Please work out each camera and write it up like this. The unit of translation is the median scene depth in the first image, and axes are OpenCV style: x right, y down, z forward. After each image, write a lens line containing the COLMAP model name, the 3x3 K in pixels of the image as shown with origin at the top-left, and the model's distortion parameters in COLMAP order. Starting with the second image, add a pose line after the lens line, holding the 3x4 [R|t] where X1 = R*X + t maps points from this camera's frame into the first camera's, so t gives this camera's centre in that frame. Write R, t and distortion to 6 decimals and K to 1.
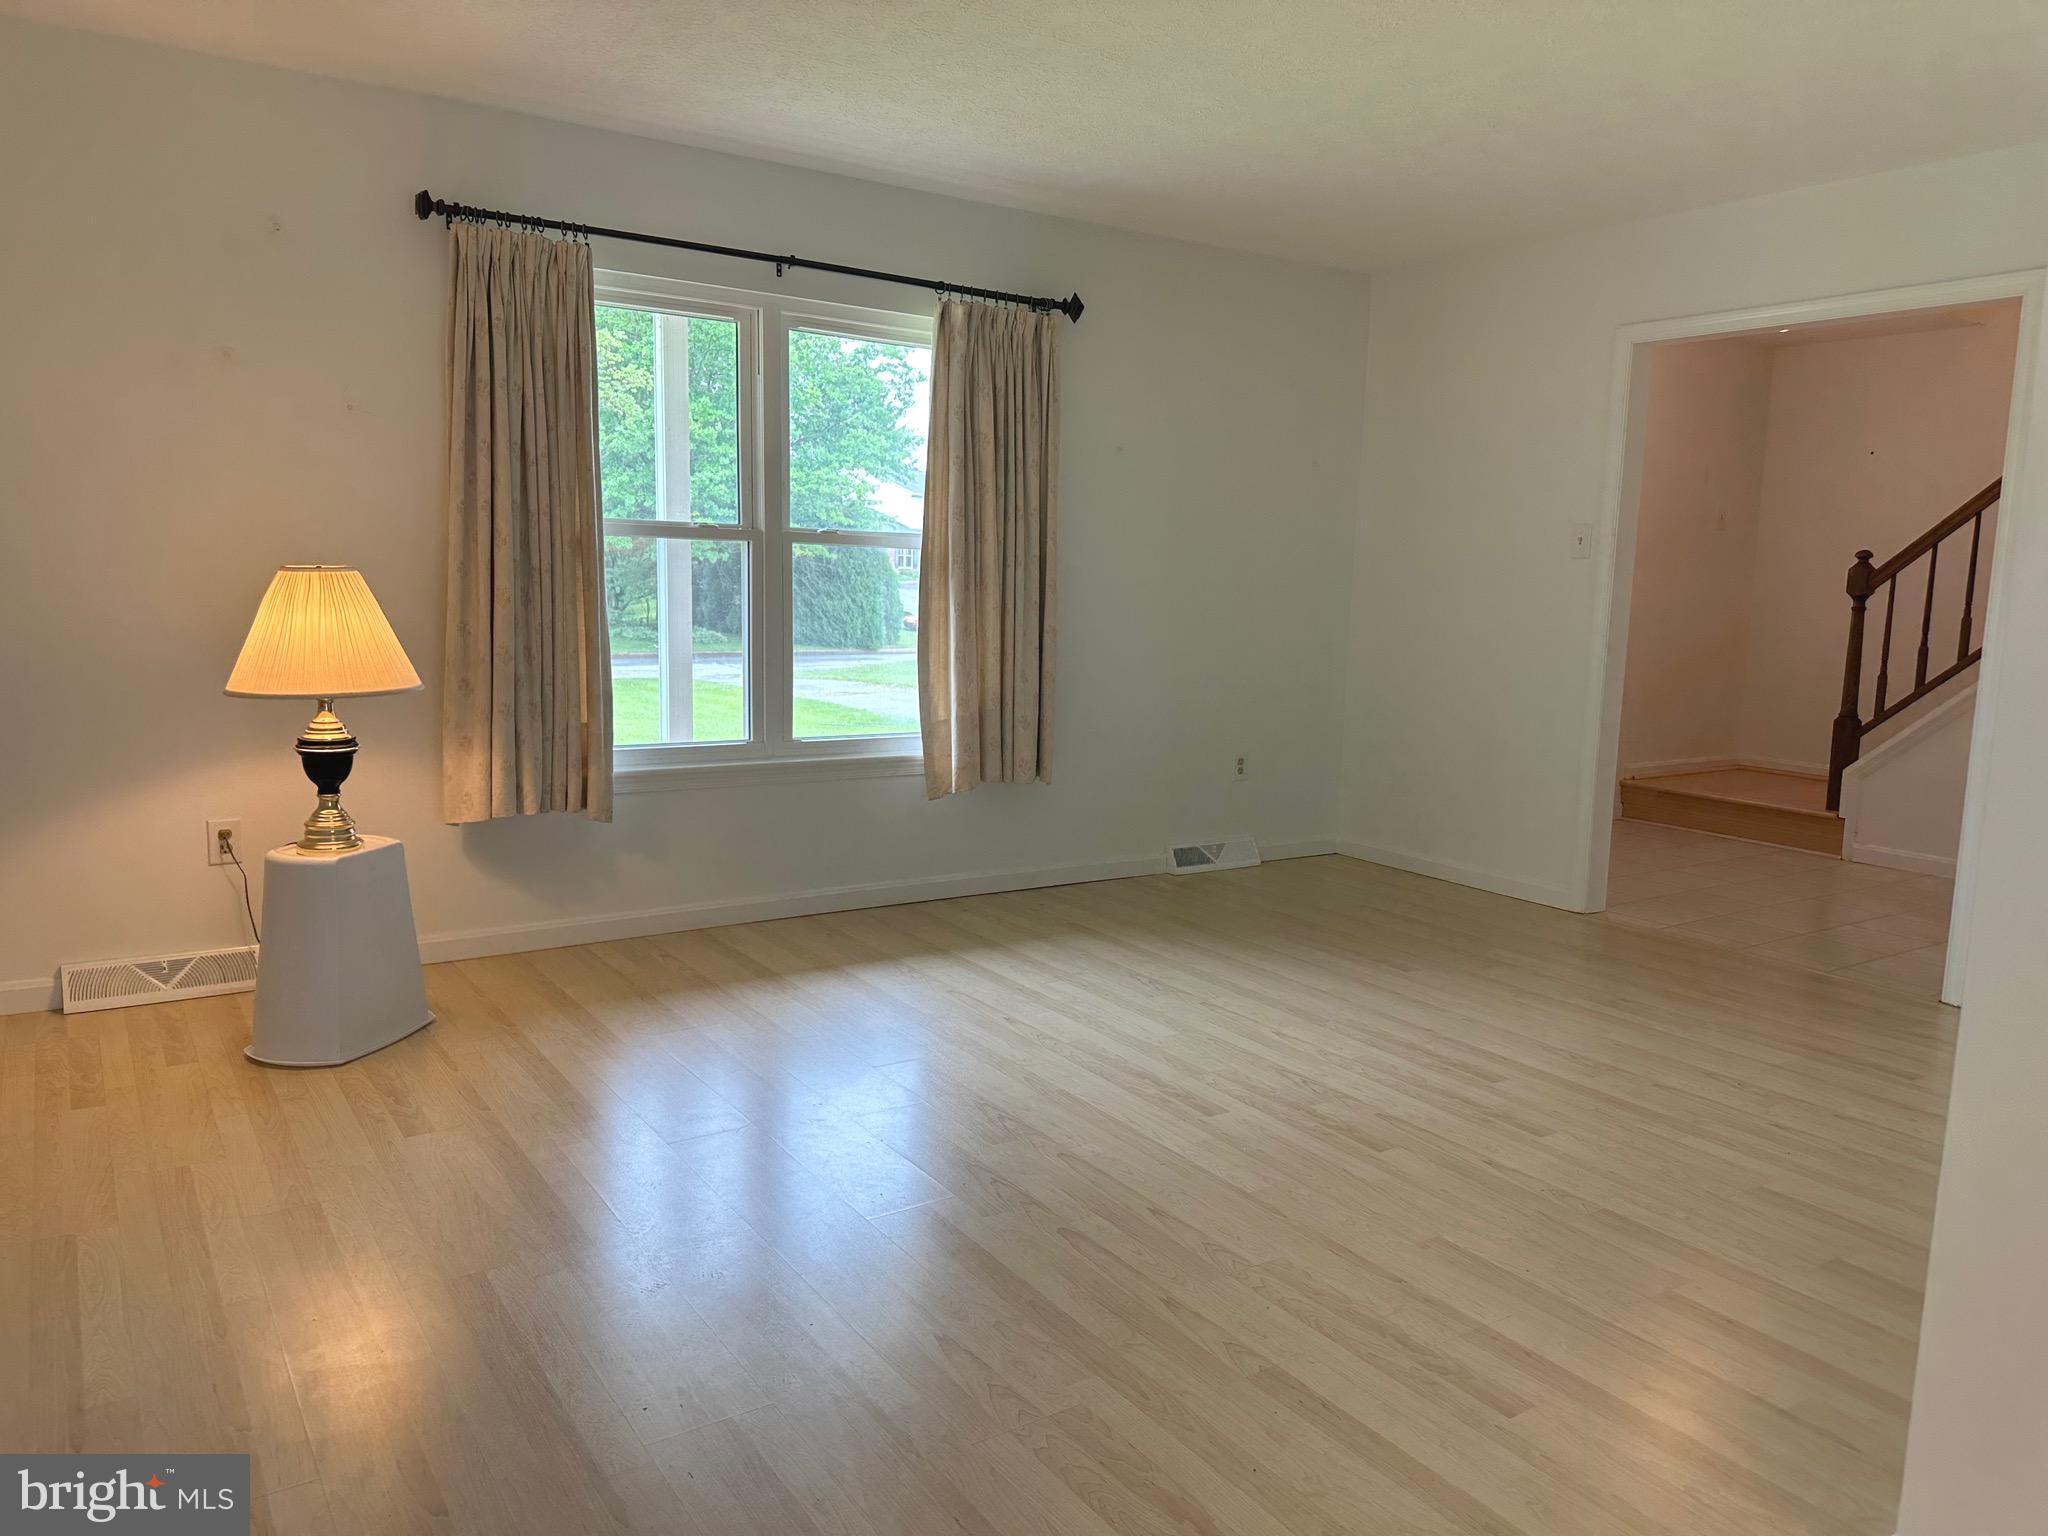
lens RADIAL K [[1476.0, 0, 1030.6], [0, 1476.0, 761.5], [0, 0, 1]] dist [0.058809, -0.053515]
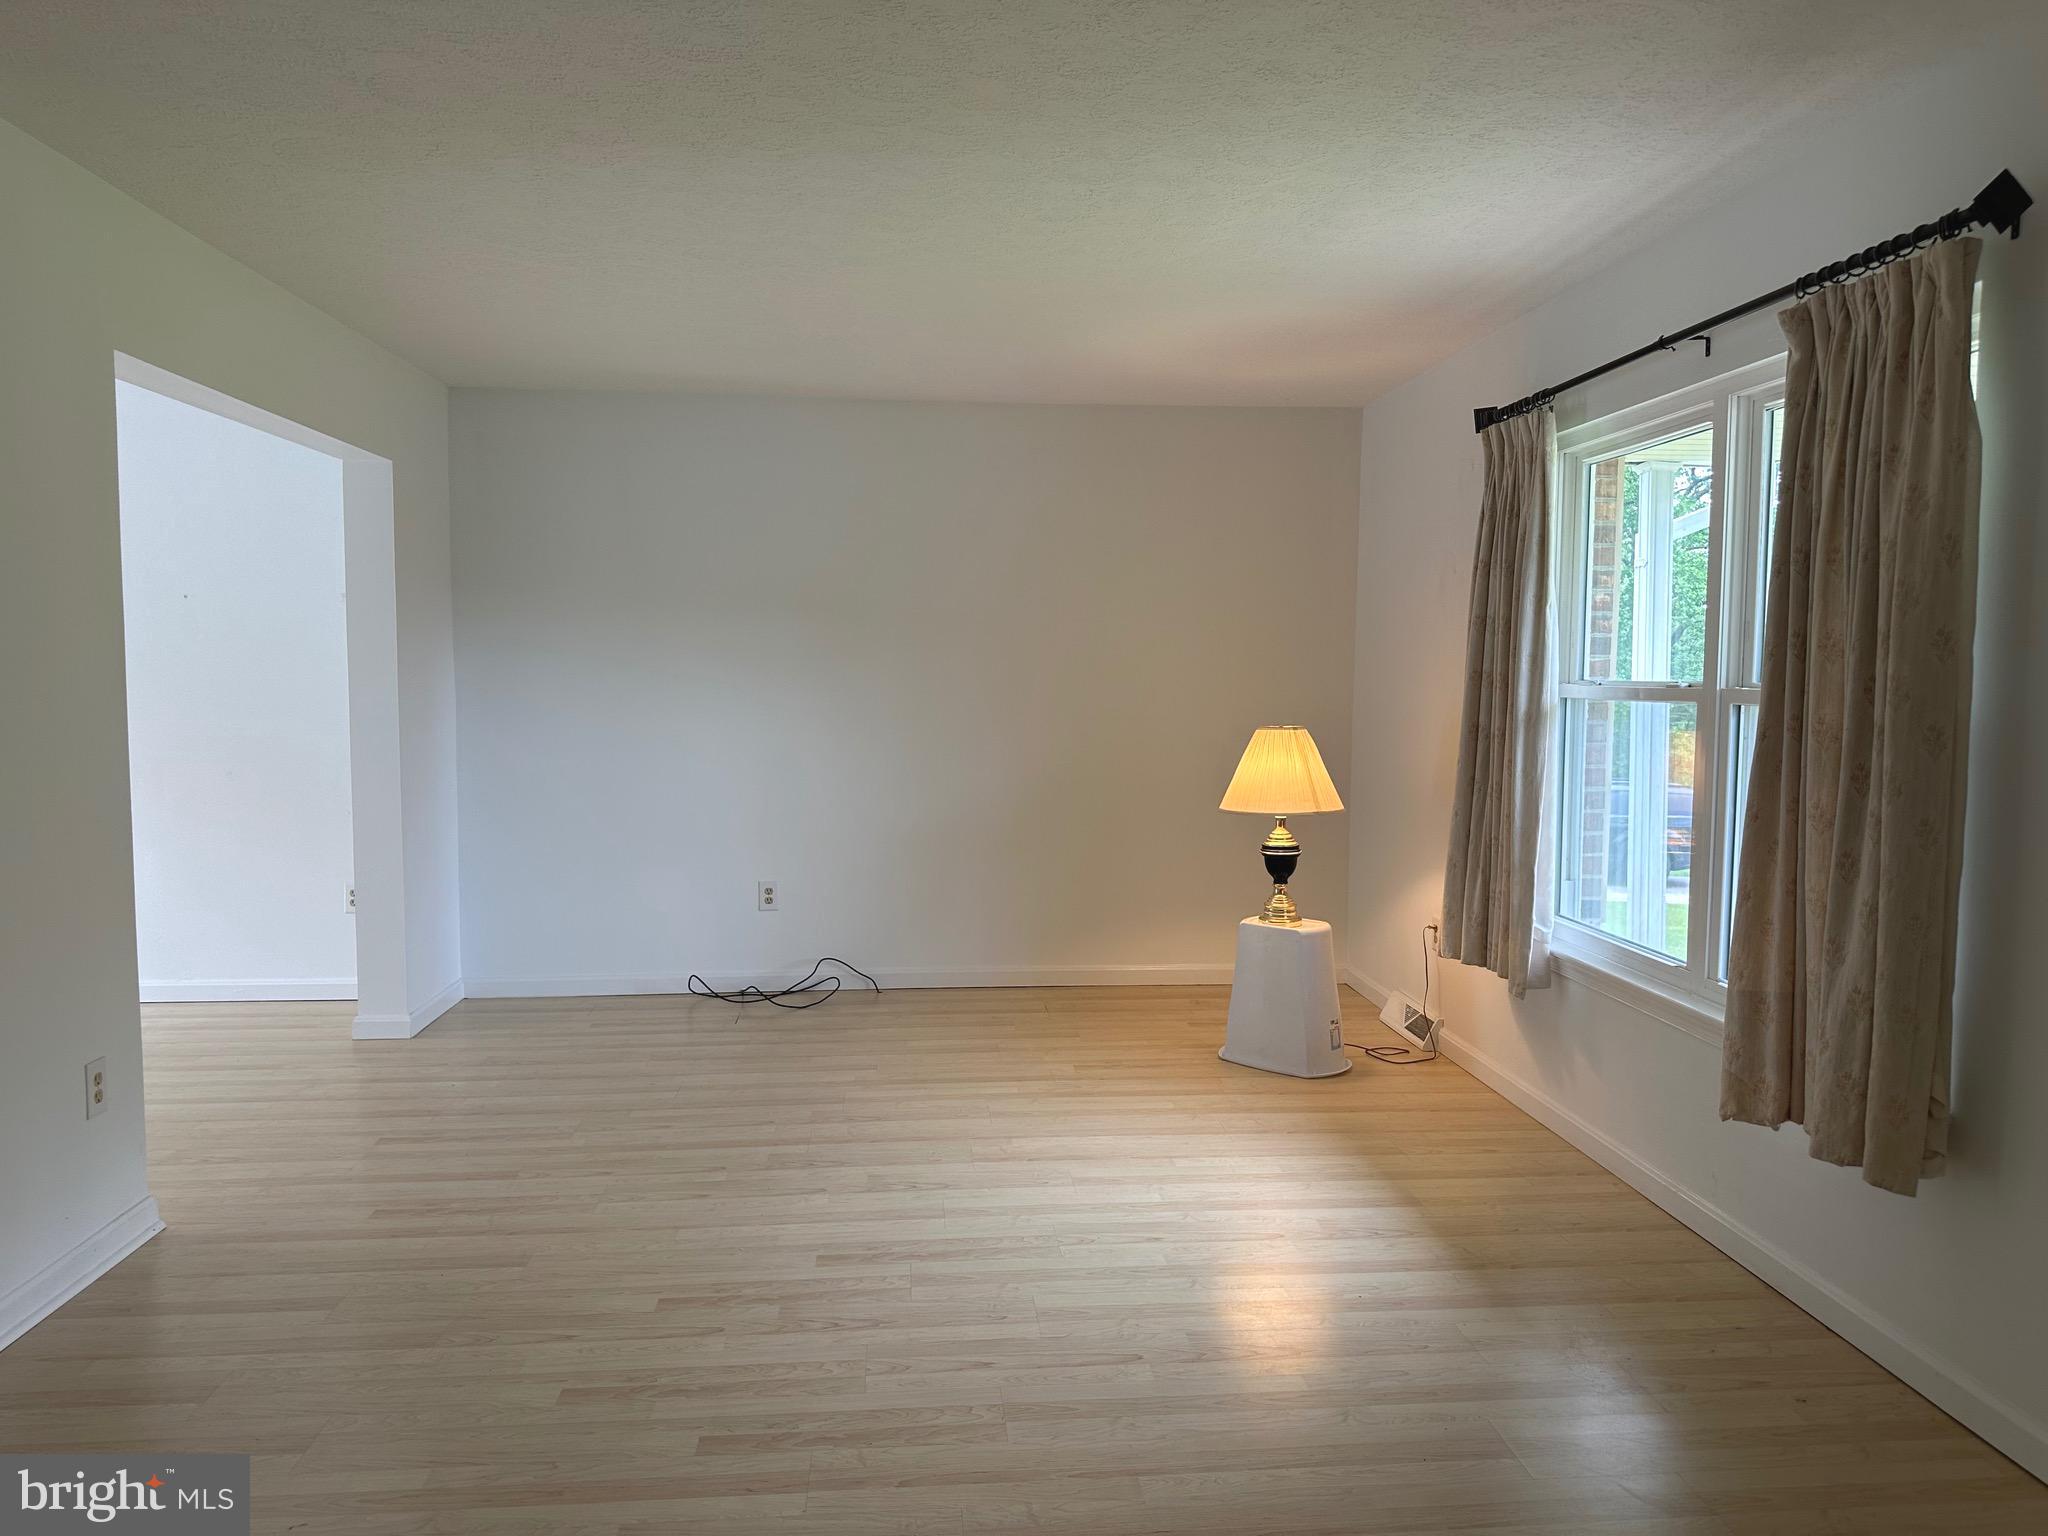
lens RADIAL K [[1476.0, 0, 1037.4], [0, 1476.0, 785.8], [0, 0, 1]] dist [0.058809, -0.053515]
pose [[-0.490071, 0.044983, -0.870521, 0.696750], [-0.129702, 0.983788, 0.123853, -0.173083], [0.861979, 0.173605, -0.476291, 1.170234]]
